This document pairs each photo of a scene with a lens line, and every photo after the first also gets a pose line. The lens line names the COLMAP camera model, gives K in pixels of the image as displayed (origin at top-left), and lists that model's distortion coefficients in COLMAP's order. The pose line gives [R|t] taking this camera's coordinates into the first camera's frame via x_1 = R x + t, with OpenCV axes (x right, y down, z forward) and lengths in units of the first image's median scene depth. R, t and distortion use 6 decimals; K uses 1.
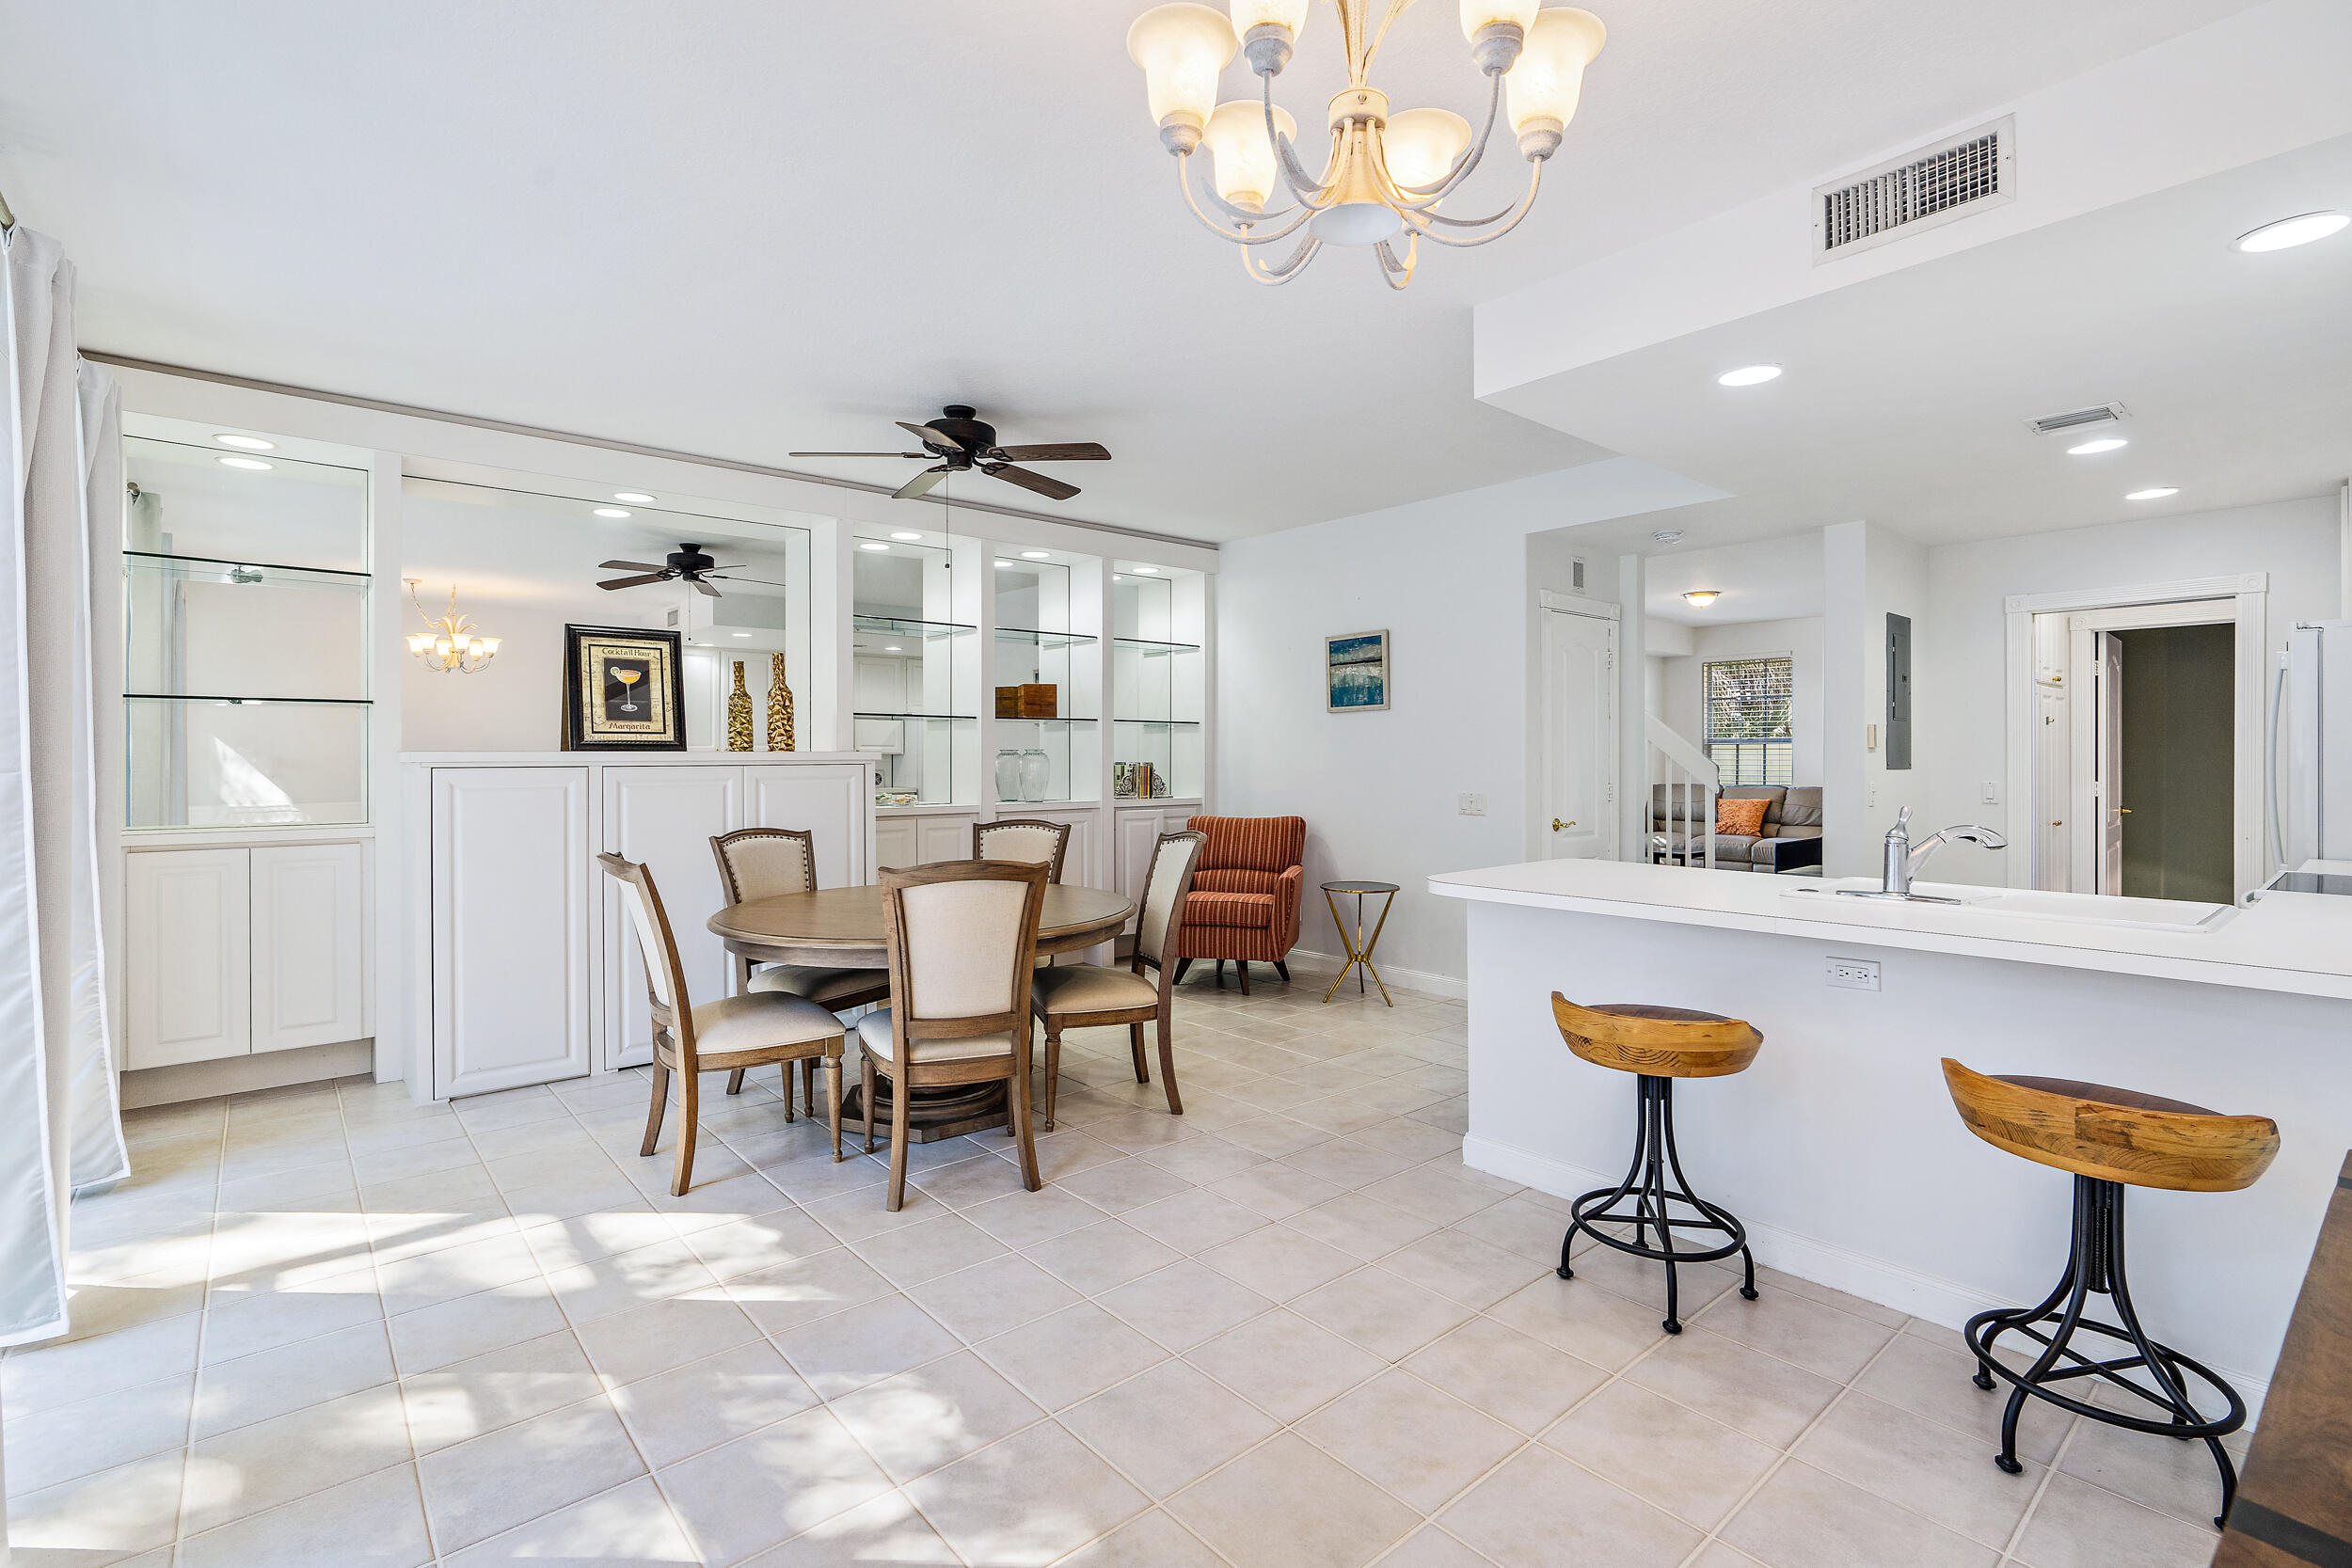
lens RADIAL K [[1075.7, 0, 1161.7], [0, 1075.7, 753.6], [0, 0, 1]] dist [-0.015700, 0.001019]
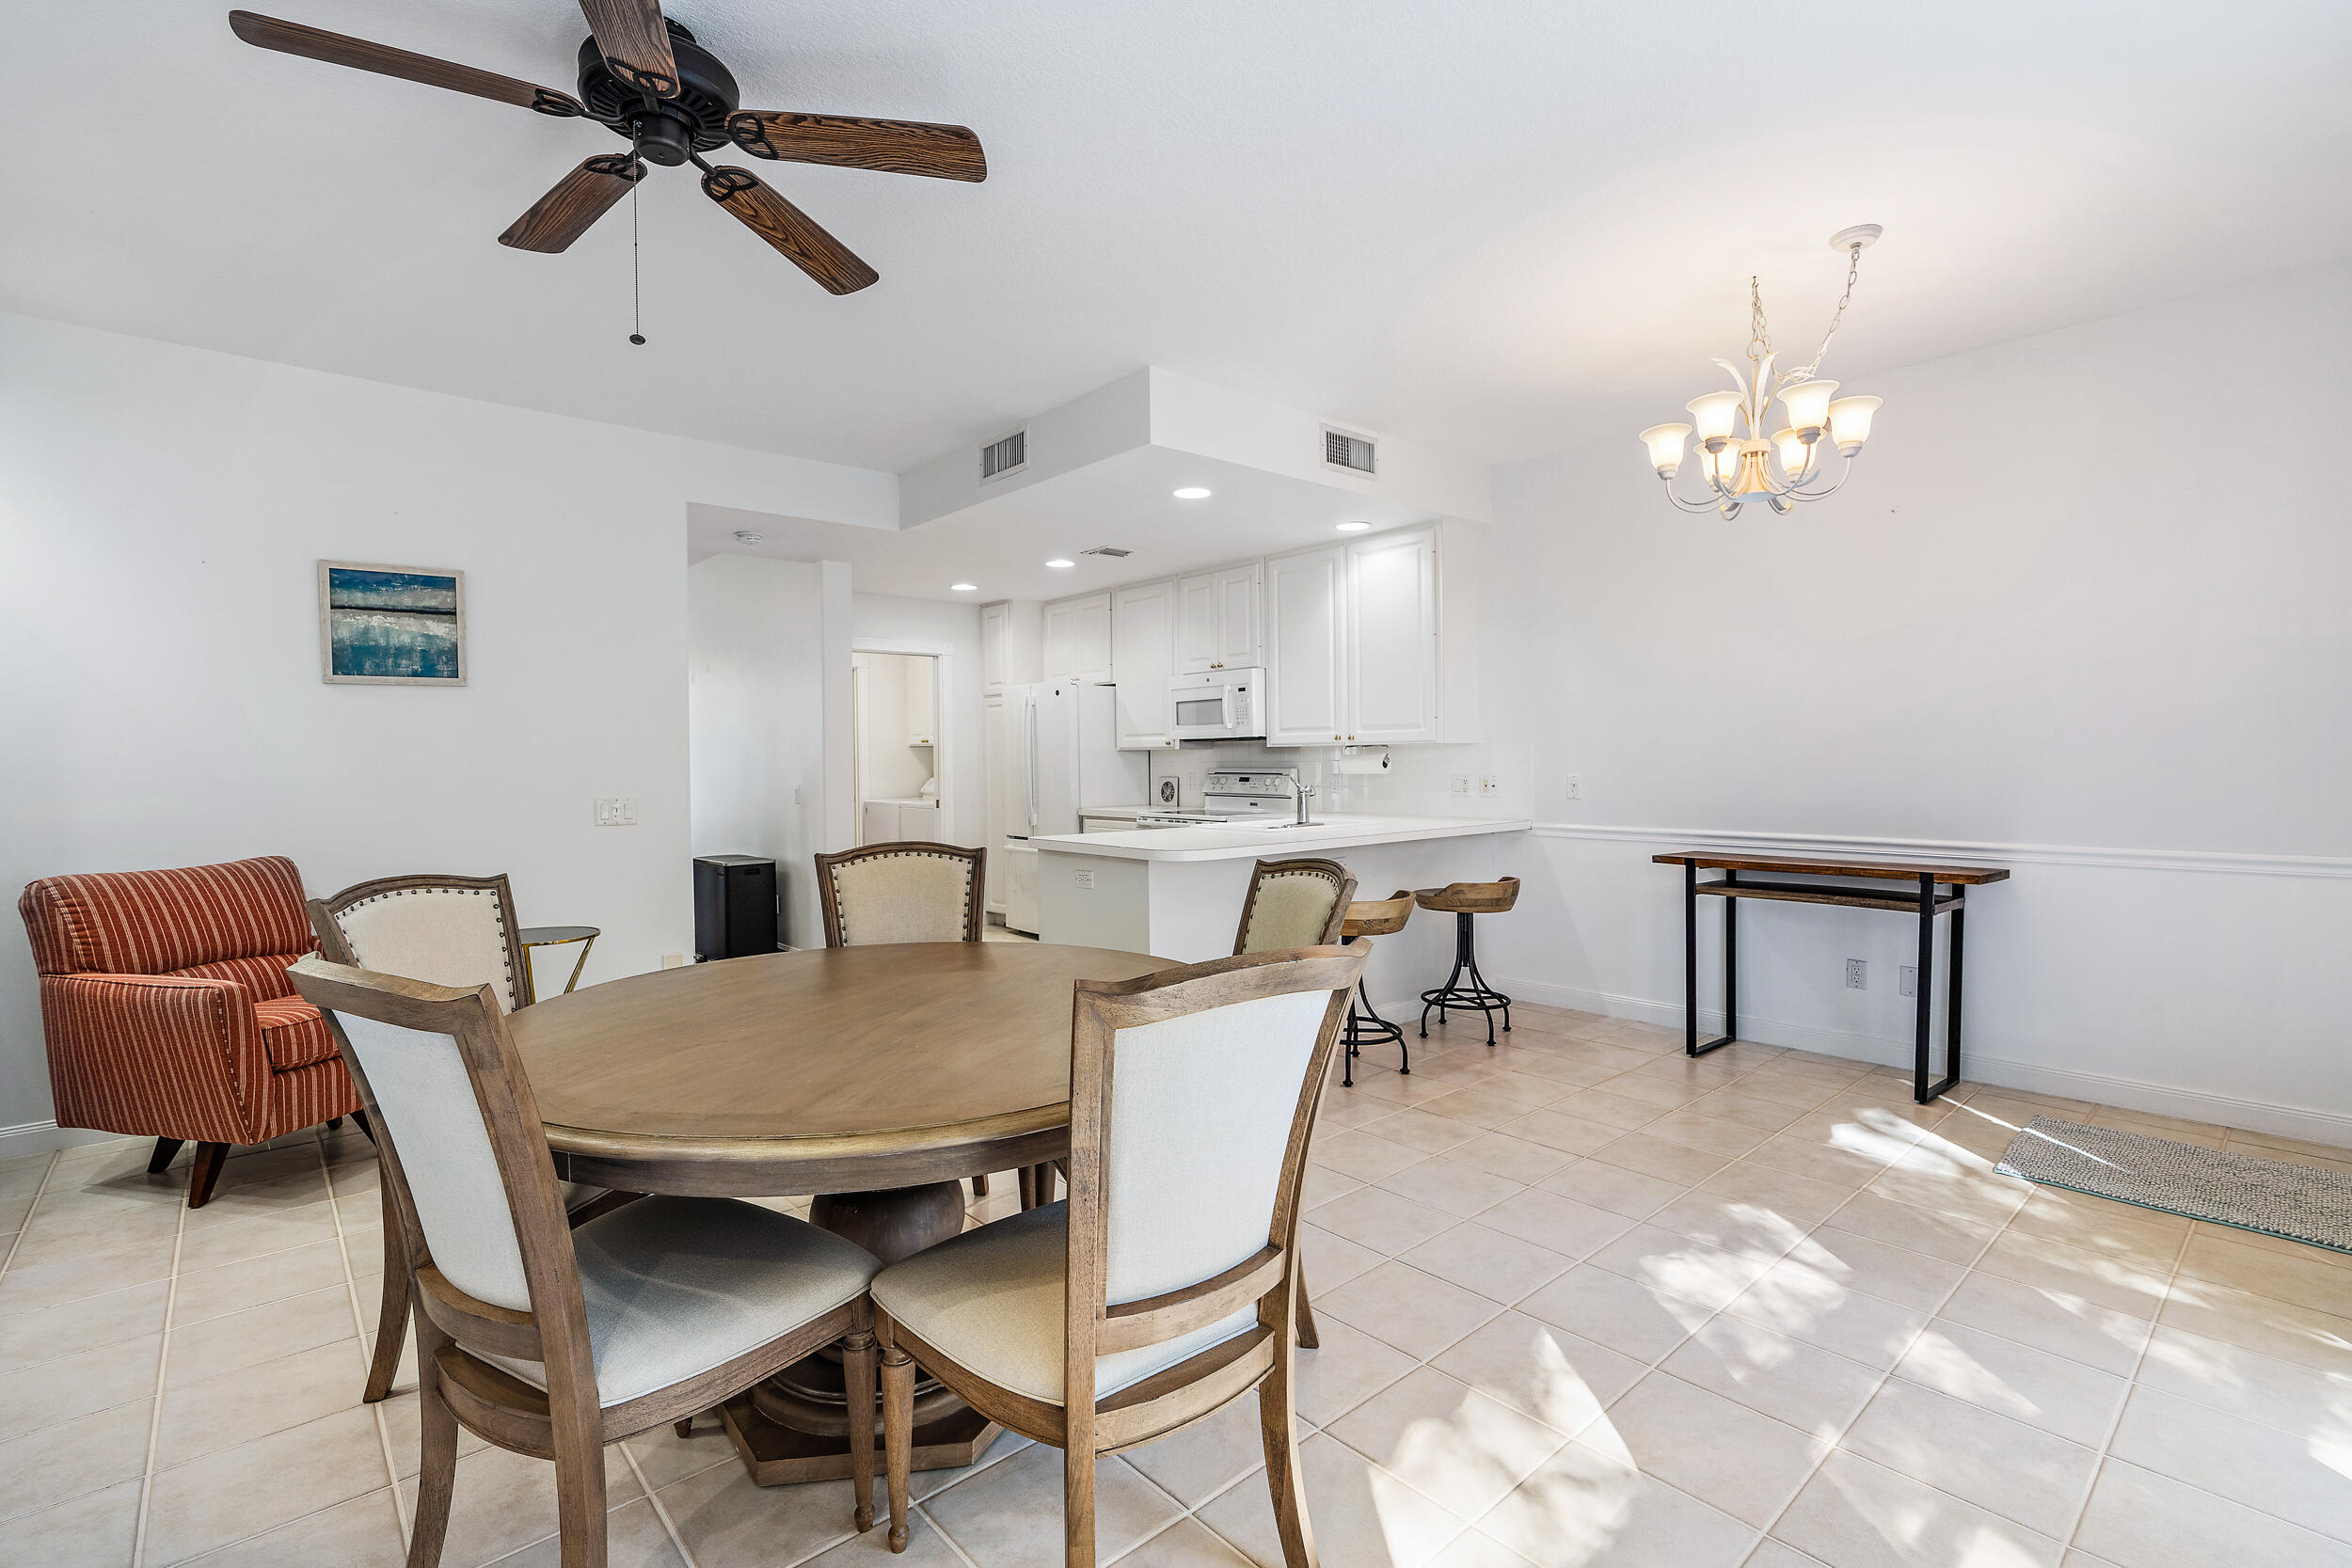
lens RADIAL K [[1057.5, 0, 1176.0], [0, 1057.5, 784.0], [0, 0, 1]] dist [0.001593, 0.000700]
pose [[-0.022976, -0.026771, 0.999378, -0.759513], [0.004947, 0.999626, 0.026891, 0.009327], [-0.999724, 0.005562, -0.022835, 0.861106]]
